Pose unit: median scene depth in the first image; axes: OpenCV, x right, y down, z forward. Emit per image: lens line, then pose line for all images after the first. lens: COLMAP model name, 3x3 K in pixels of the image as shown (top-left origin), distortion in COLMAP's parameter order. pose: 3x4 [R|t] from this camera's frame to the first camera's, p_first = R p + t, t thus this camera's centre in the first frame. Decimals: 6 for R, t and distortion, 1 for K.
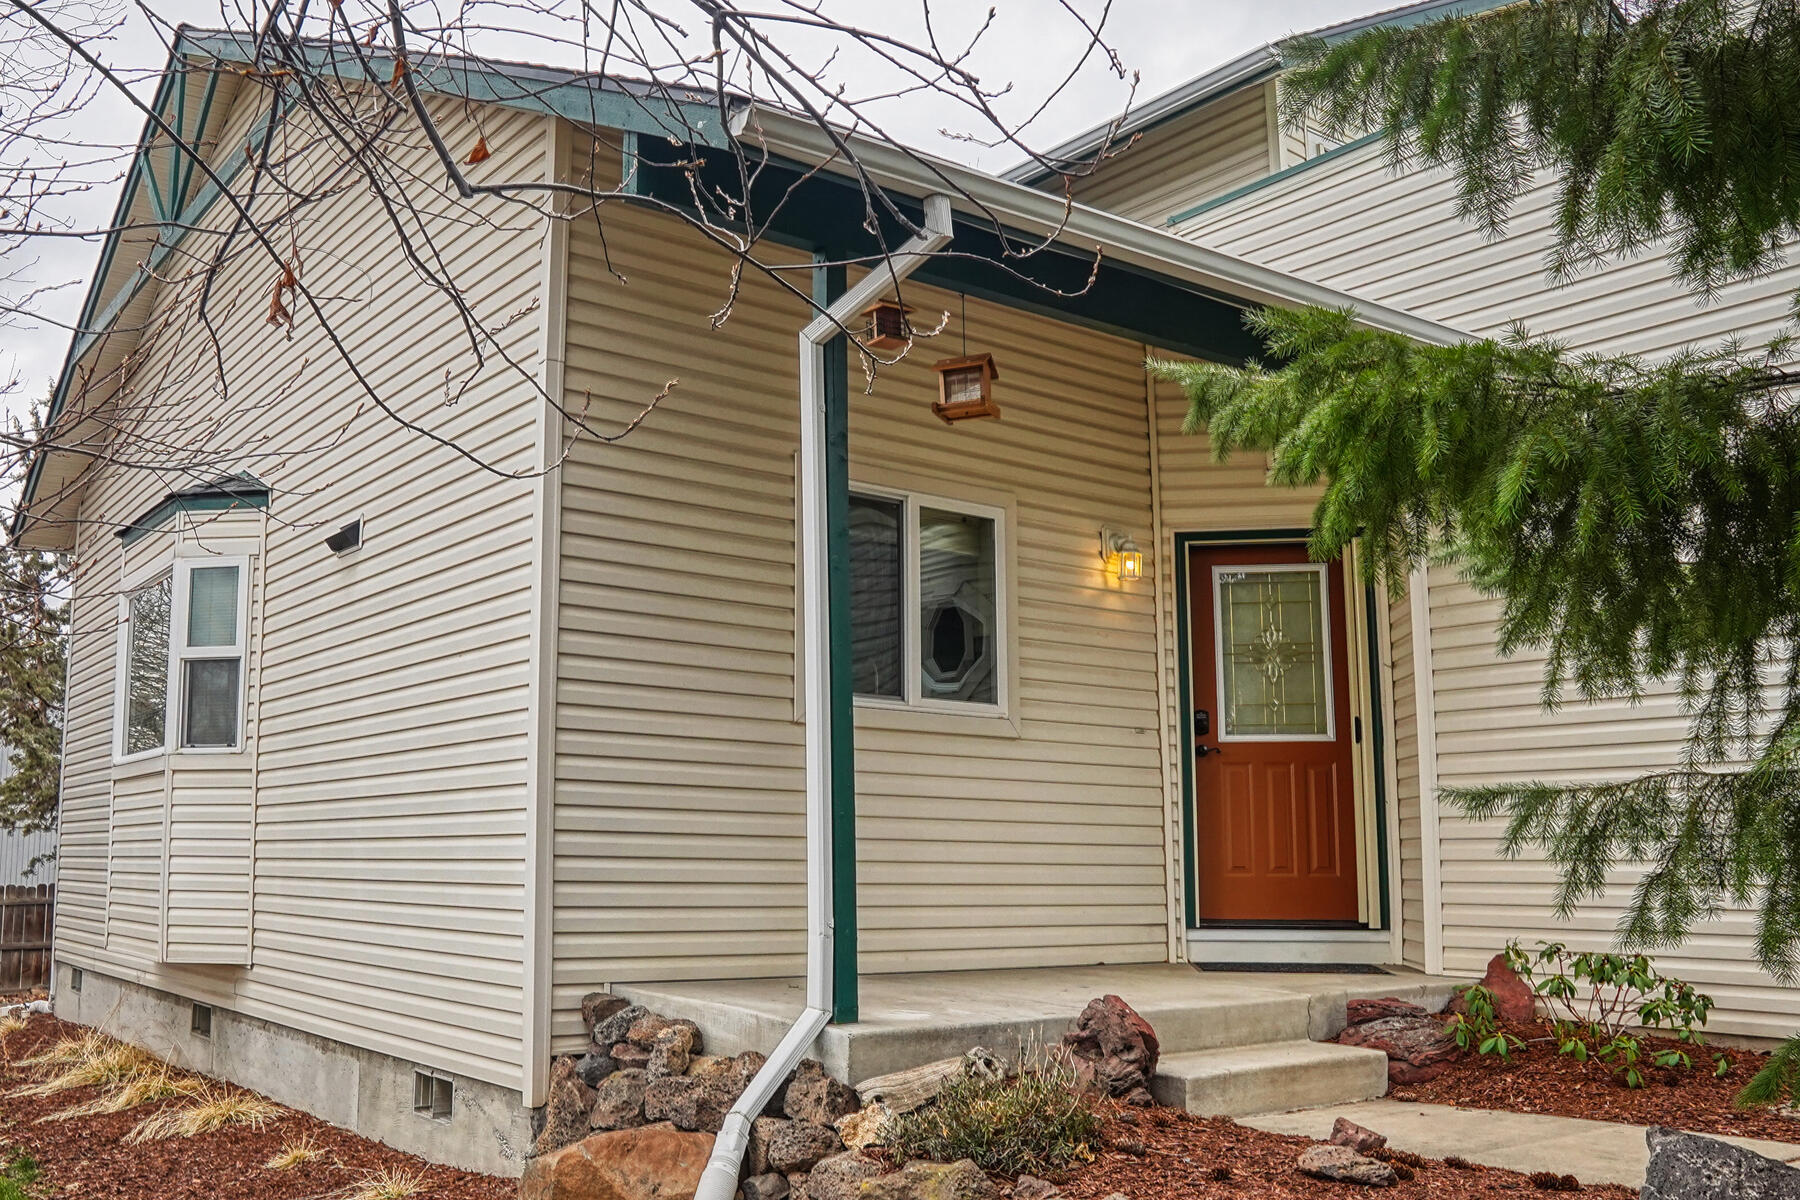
lens RADIAL K [[1575.1, 0, 668.2], [0, 1575.1, 644.5], [0, 0, 1]] dist [-0.117617, 0.087066]
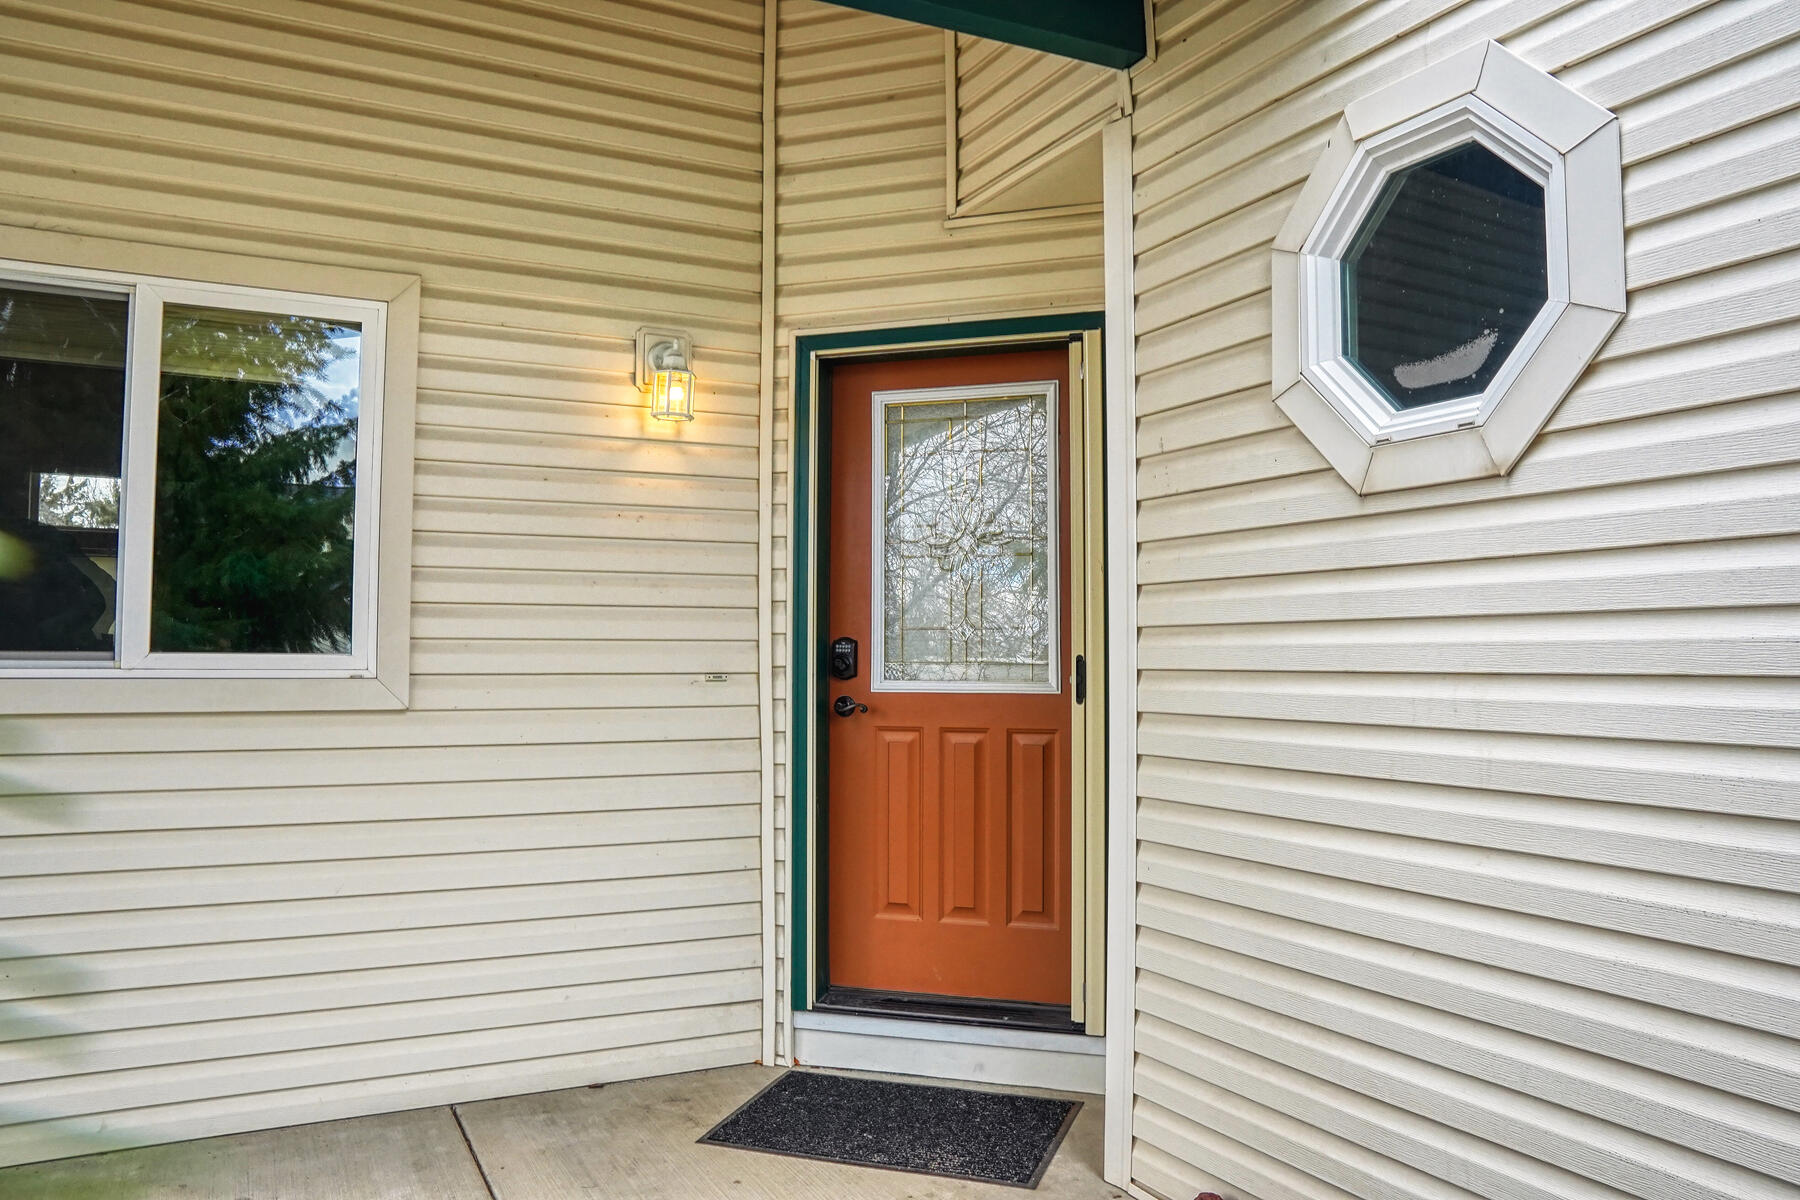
lens RADIAL K [[1261.8, 0, 898.1], [0, 1261.8, 596.7], [0, 0, 1]] dist [-0.101414, 0.068276]
pose [[0.994145, -0.015761, -0.106903, 0.554143], [0.025232, 0.995816, 0.087824, -0.019858], [0.105071, -0.090007, 0.990383, 0.705171]]
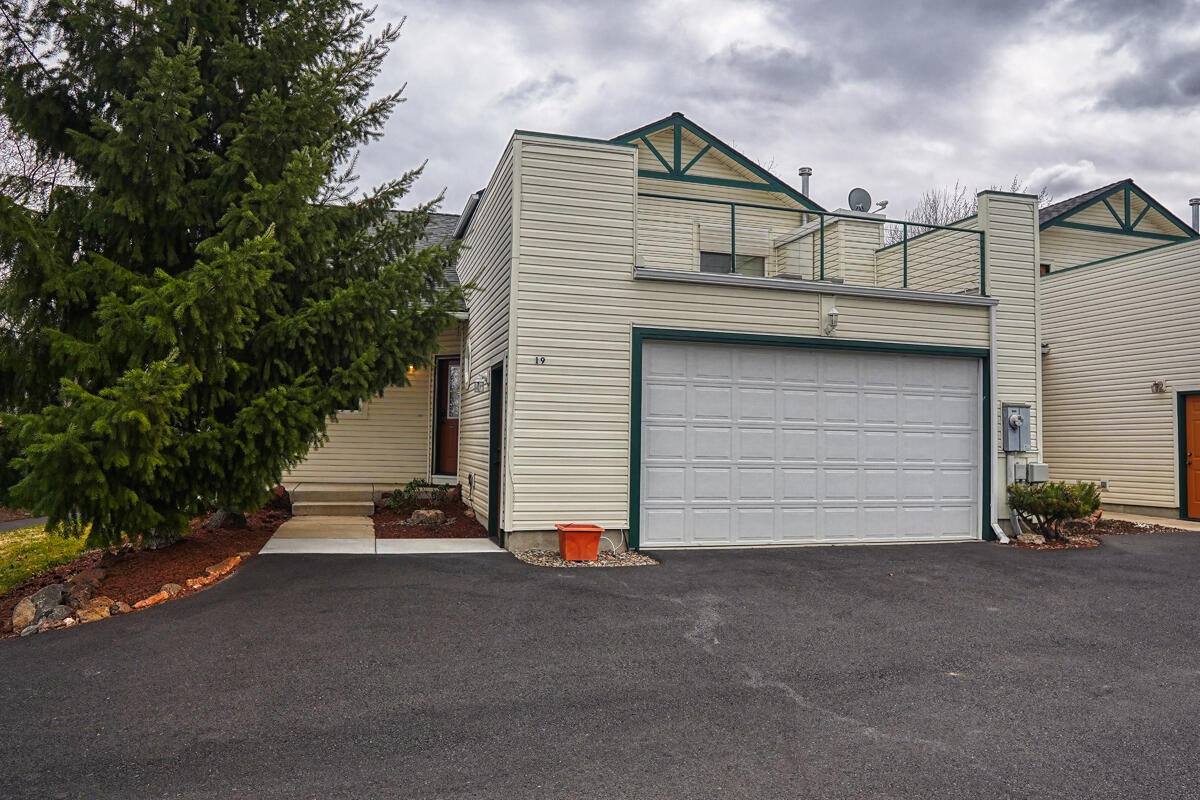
lens RADIAL K [[841.2, 0, 598.7], [0, 841.2, 397.8], [0, 0, 1]] dist [-0.101414, 0.068276]
pose [[0.950297, -0.010252, -0.311176, 1.617312], [0.036676, 0.996185, 0.079187, -0.146824], [0.309177, -0.086664, 0.947047, -0.775470]]
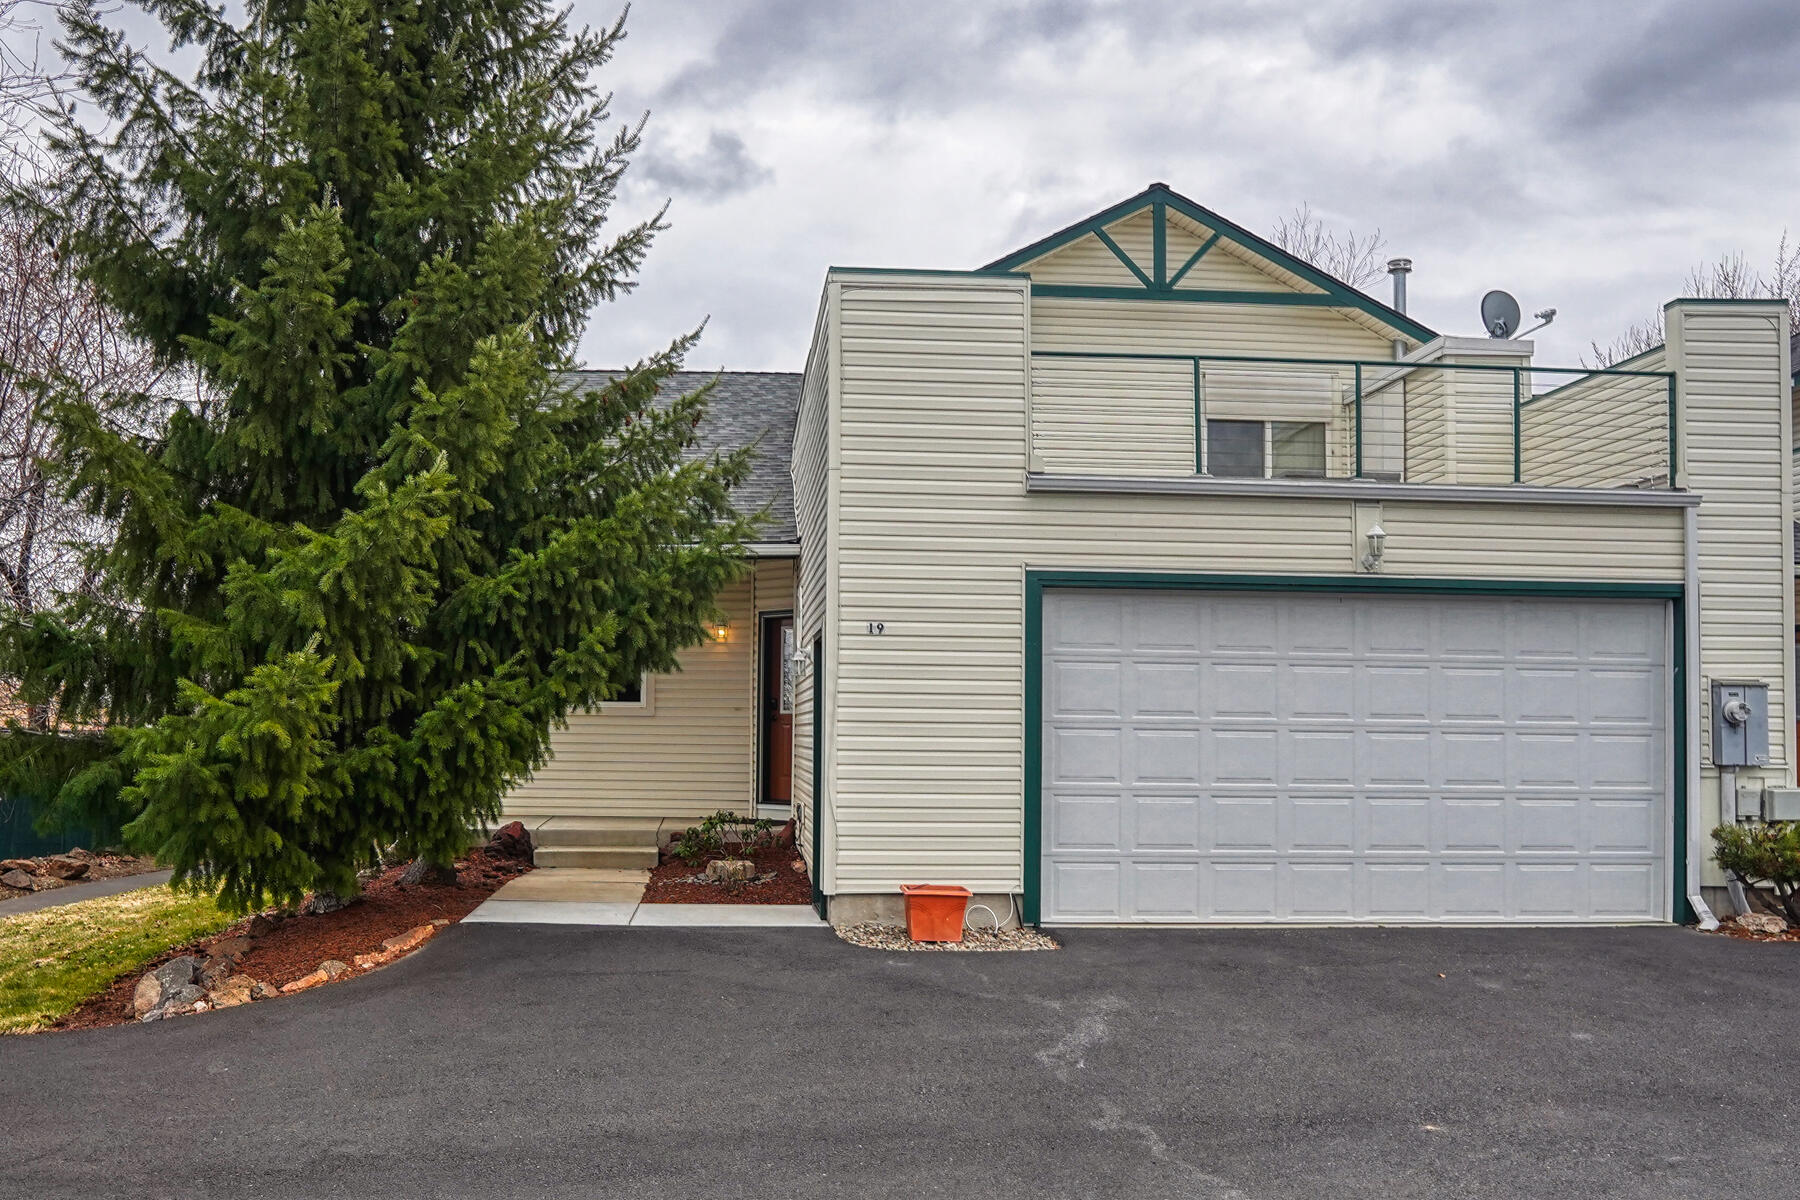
lens RADIAL K [[1498.3, 0, 787.6], [0, 1498.3, 697.2], [0, 0, 1]] dist [-0.075845, 0.008816]
pose [[0.853028, -0.014967, -0.521651, 1.855756], [0.072270, 0.993345, 0.089679, -0.180159], [0.516838, -0.114198, 0.848433, -0.889564]]
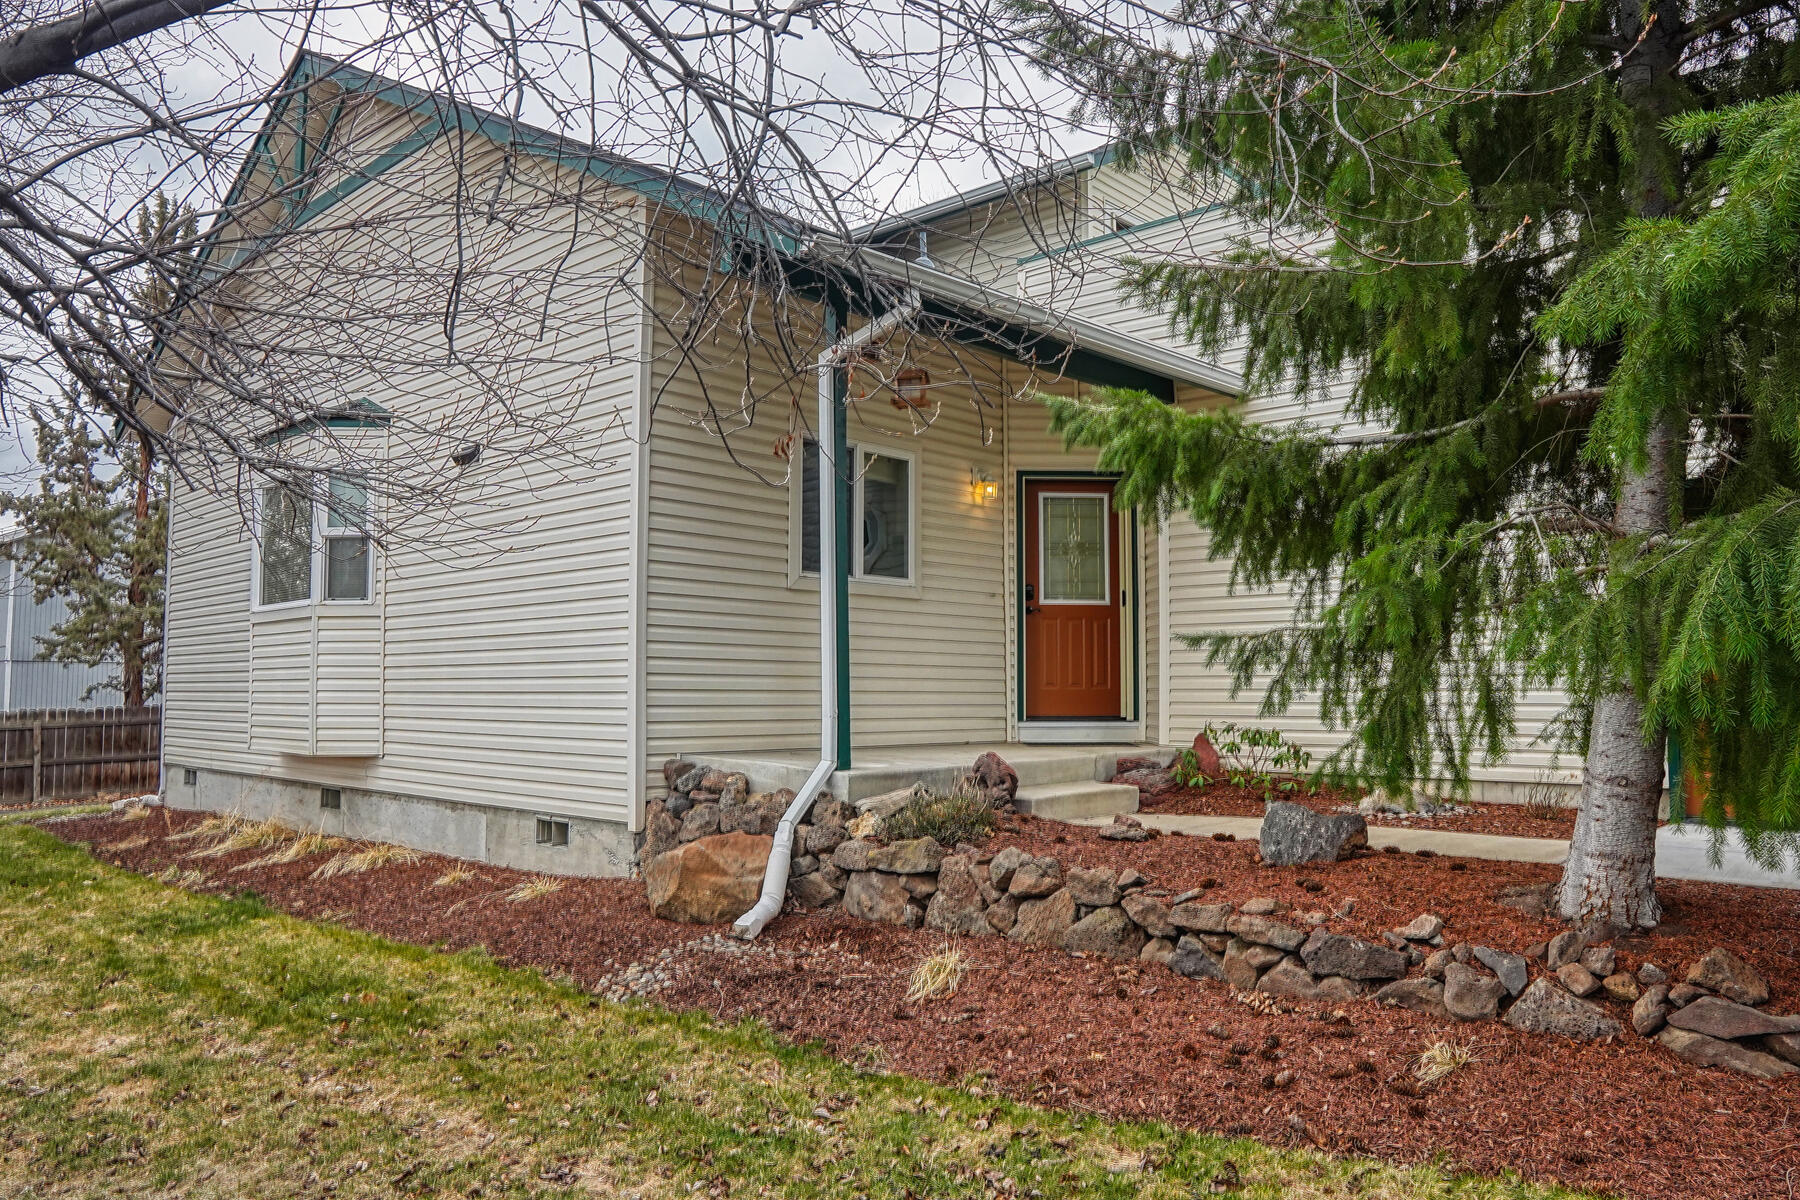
lens RADIAL K [[1261.8, 0, 898.1], [0, 1261.8, 596.7], [0, 0, 1]] dist [-0.101414, 0.068276]
pose [[0.967201, 0.009845, 0.253822, -0.147521], [-0.026583, 0.997685, 0.062596, -0.027599], [-0.252618, -0.067290, 0.965223, -0.268796]]
